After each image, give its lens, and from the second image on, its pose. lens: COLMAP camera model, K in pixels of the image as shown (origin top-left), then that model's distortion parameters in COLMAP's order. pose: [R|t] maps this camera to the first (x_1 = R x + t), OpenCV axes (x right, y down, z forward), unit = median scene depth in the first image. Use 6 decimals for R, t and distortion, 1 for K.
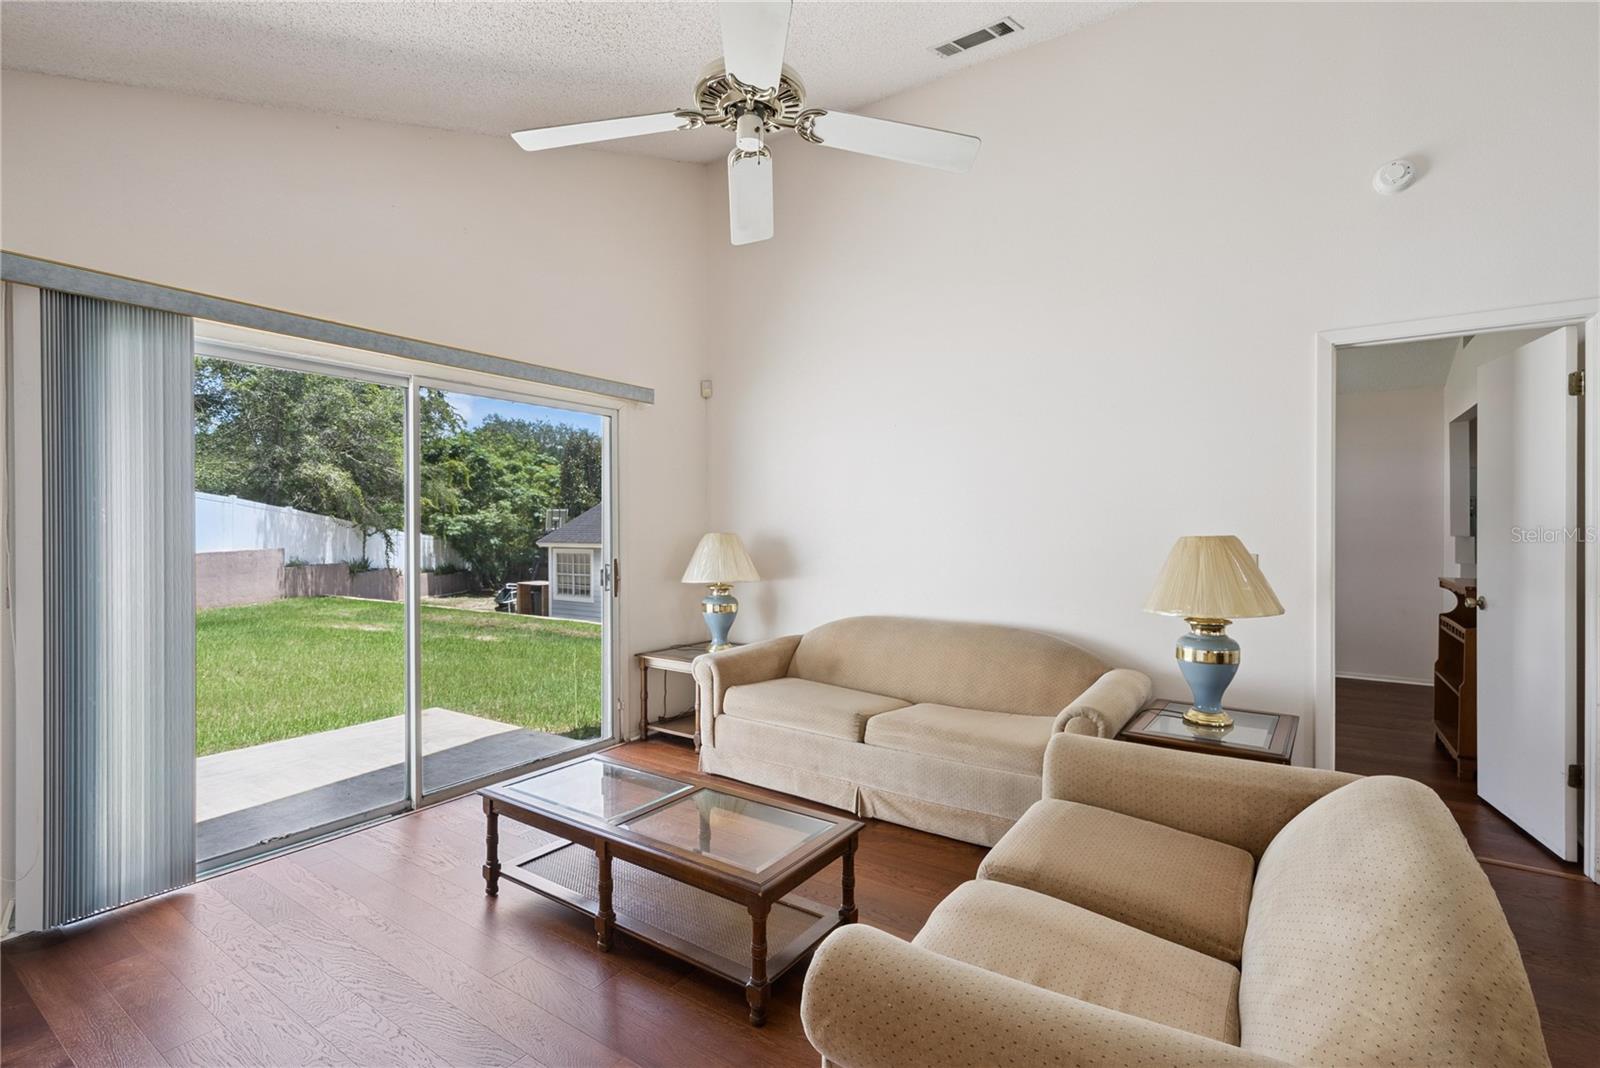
lens RADIAL K [[729.0, 0, 800.0], [0, 729.0, 534.0], [0, 0, 1]] dist [-0.008973, 0.003569]
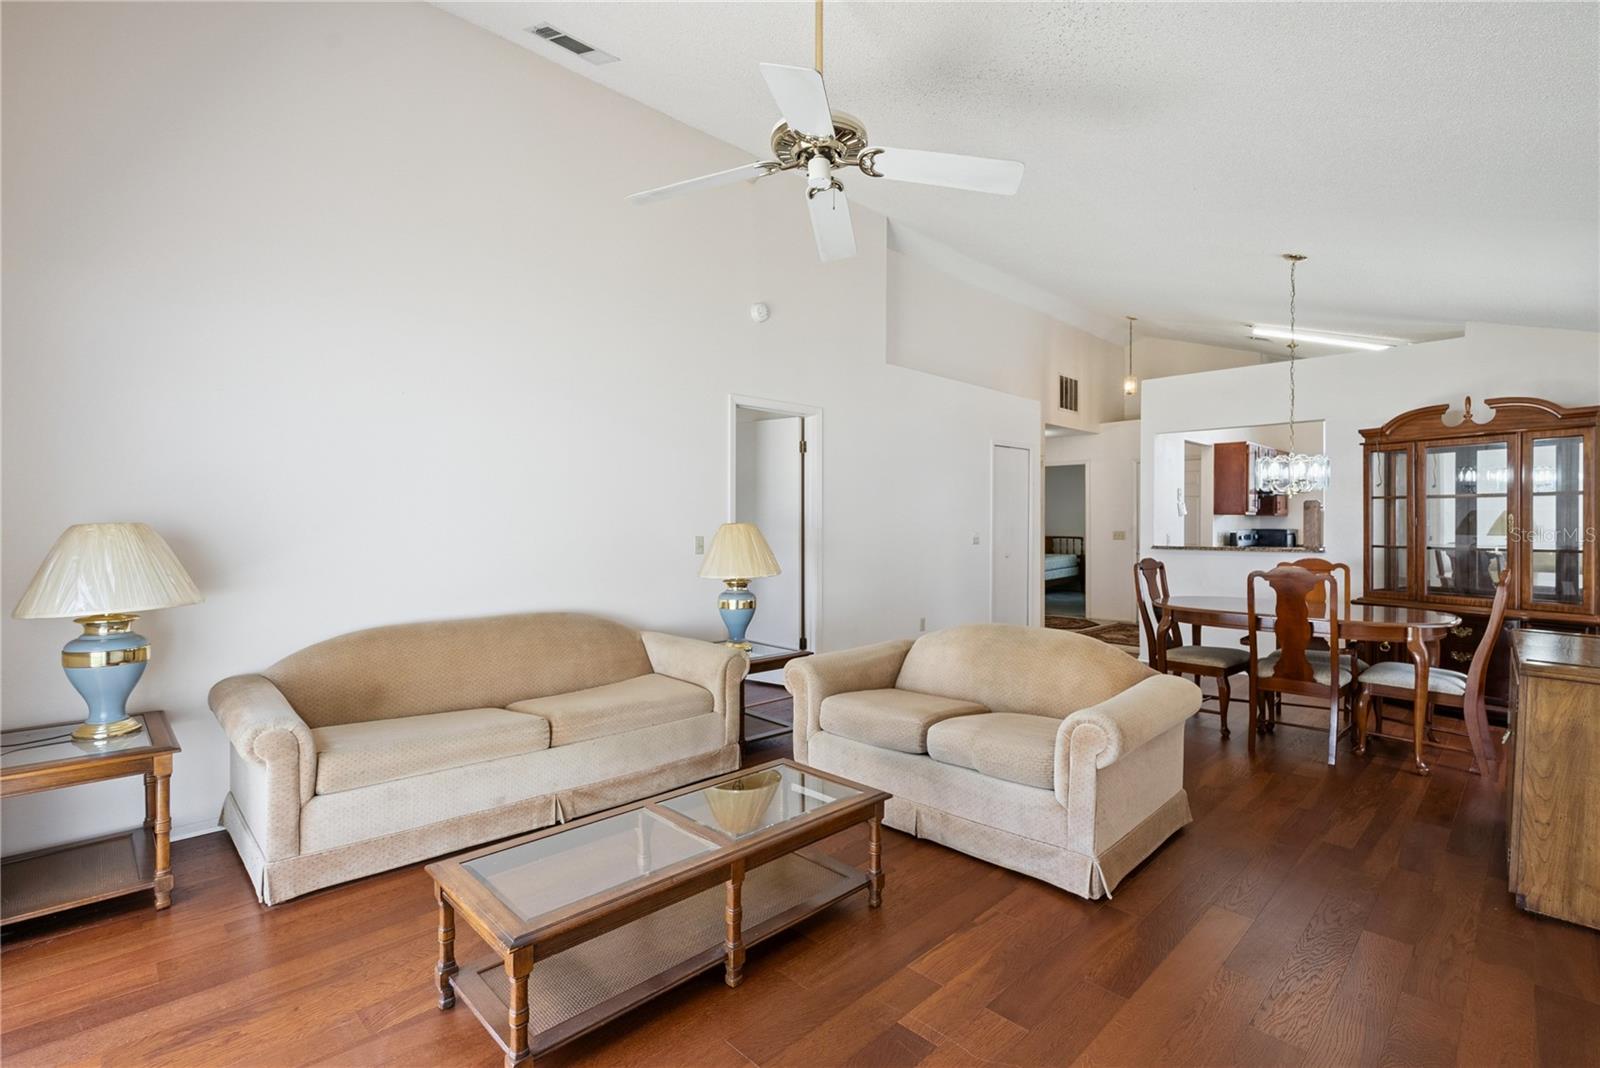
lens RADIAL K [[729.0, 0, 800.0], [0, 729.0, 534.0], [0, 0, 1]] dist [-0.008973, 0.003569]
pose [[0.201777, -0.013975, 0.979332, -0.854873], [0.007276, 0.999892, 0.012769, 0.006617], [-0.979404, 0.004549, 0.201857, 0.574710]]
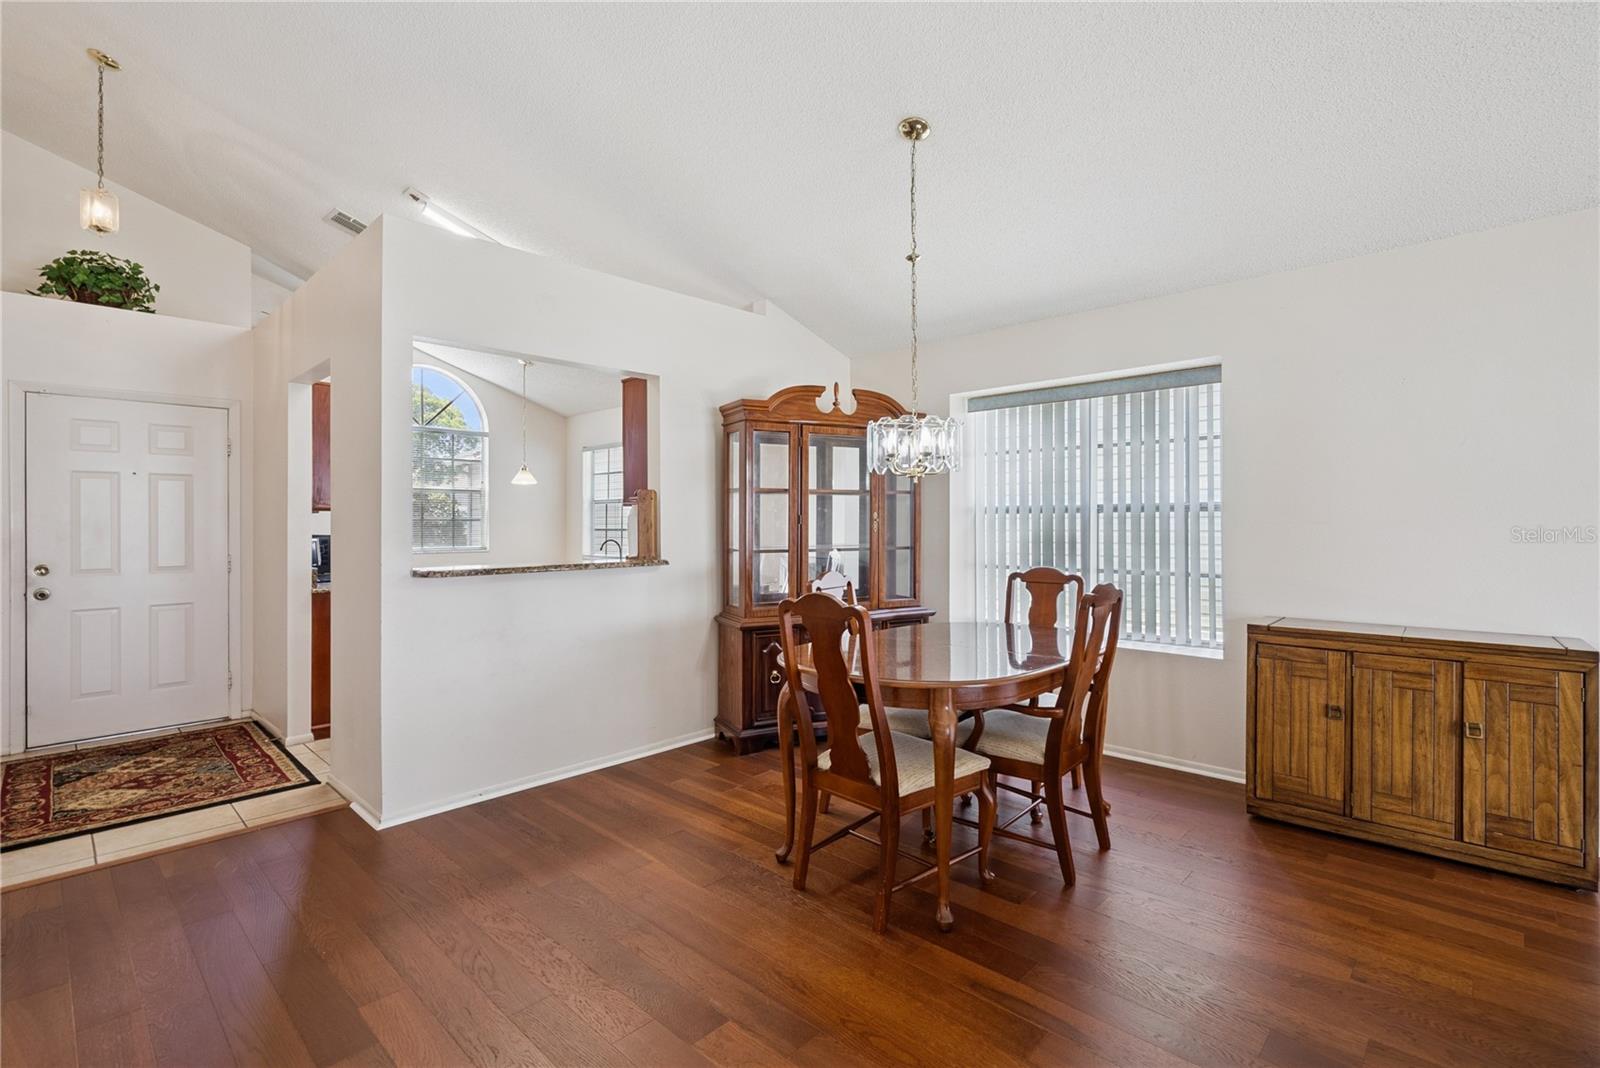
lens RADIAL K [[729.0, 0, 800.0], [0, 729.0, 534.0], [0, 0, 1]] dist [-0.008973, 0.003569]
pose [[-0.985683, 0.005983, 0.168504, 0.875714], [0.008803, 0.999833, 0.015990, 0.013512], [-0.168380, 0.017244, -0.985571, 0.909727]]
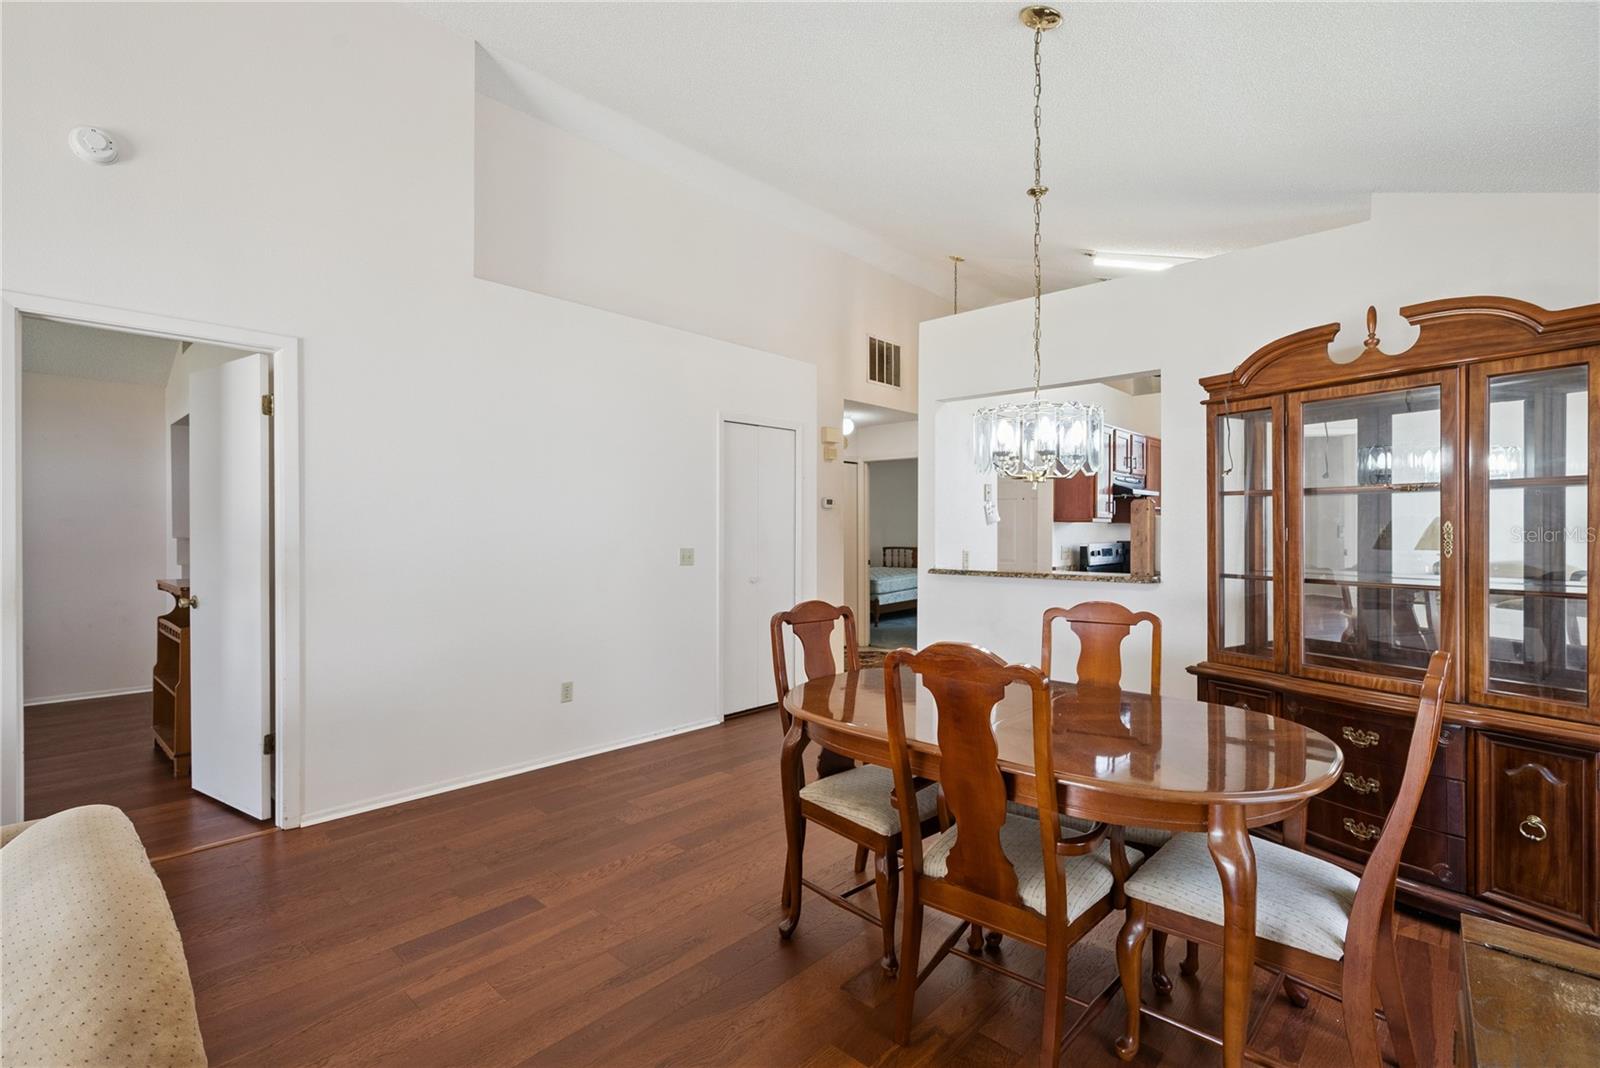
lens RADIAL K [[726.6, 0, 791.5], [0, 726.6, 541.8], [0, 0, 1]] dist [-0.009067, 0.000497]
pose [[0.160796, -0.015892, 0.986860, 0.060575], [0.006958, 0.999864, 0.014967, -0.000600], [-0.986963, 0.004460, 0.160884, -0.009237]]
